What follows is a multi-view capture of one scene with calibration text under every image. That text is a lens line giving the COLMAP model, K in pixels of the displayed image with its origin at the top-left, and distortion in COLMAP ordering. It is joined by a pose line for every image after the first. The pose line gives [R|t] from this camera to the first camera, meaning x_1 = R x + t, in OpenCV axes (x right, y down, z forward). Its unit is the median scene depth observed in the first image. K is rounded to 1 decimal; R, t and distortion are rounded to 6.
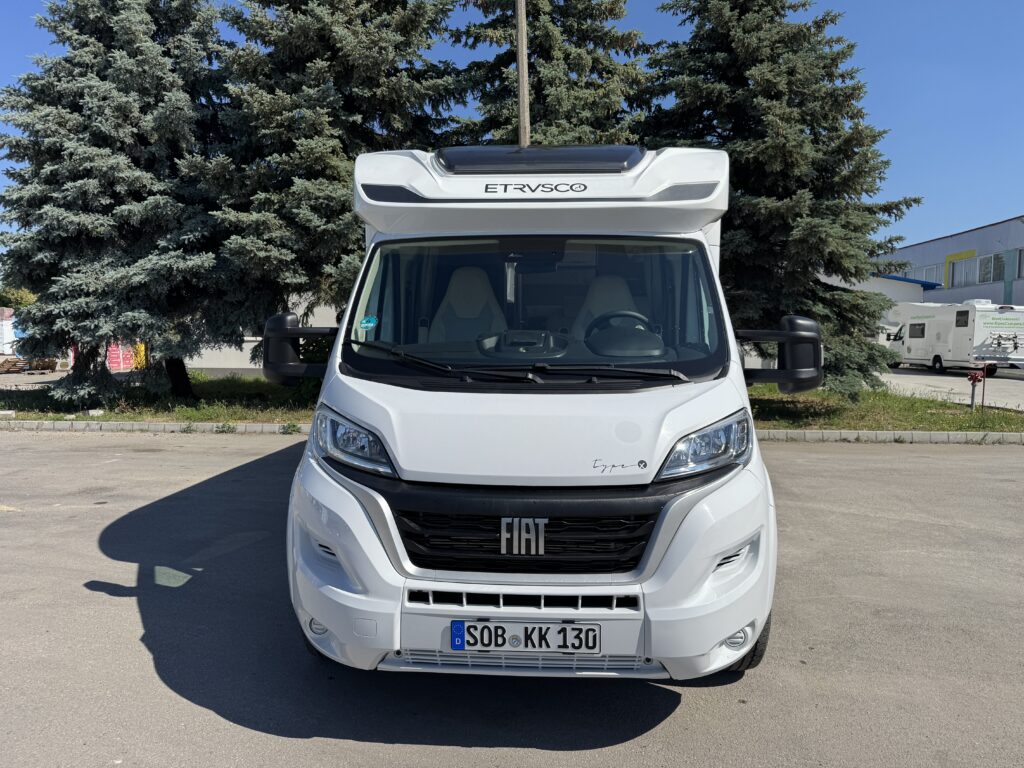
lens RADIAL K [[723.0, 0, 514.0], [0, 723.0, 384.7], [0, 0, 1]] dist [-0.001285, -0.002793]
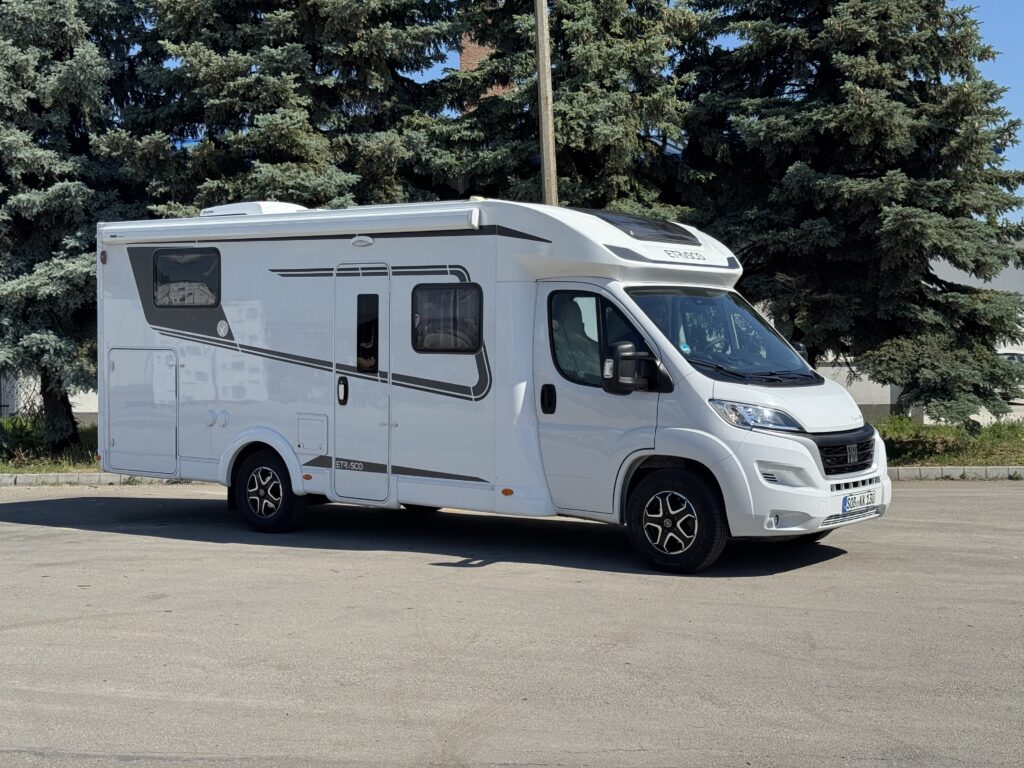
lens RADIAL K [[1413.8, 0, 512.0], [0, 1413.8, 384.0], [0, 0, 1]] dist [0.151322, -0.292790]
pose [[0.999718, -0.015874, 0.017666, -0.051532], [0.016718, 0.998676, -0.048654, 0.034841], [-0.016870, 0.048936, 0.998659, -0.517666]]
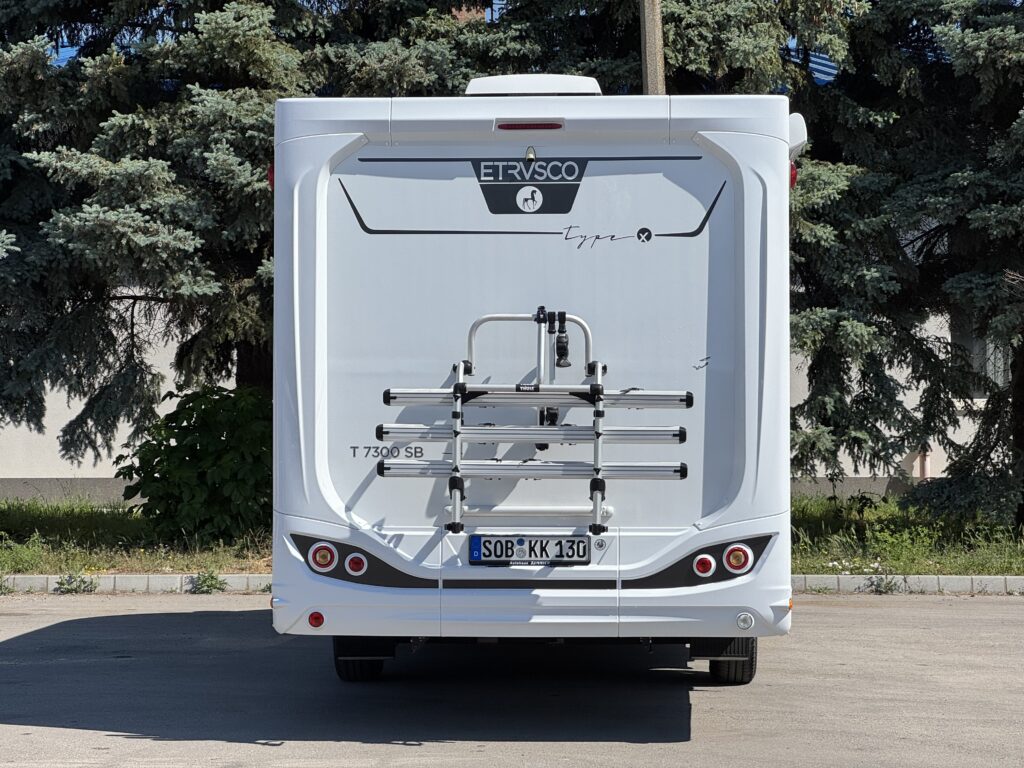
lens RADIAL K [[2258.1, 0, 506.4], [0, 2258.1, 380.6], [0, 0, 1]] dist [0.410567, -2.751732]
pose [[0.998429, -0.004615, 0.055848, -0.166405], [0.008703, 0.997281, -0.073181, 0.033679], [-0.055358, 0.073552, 0.995754, -0.544213]]
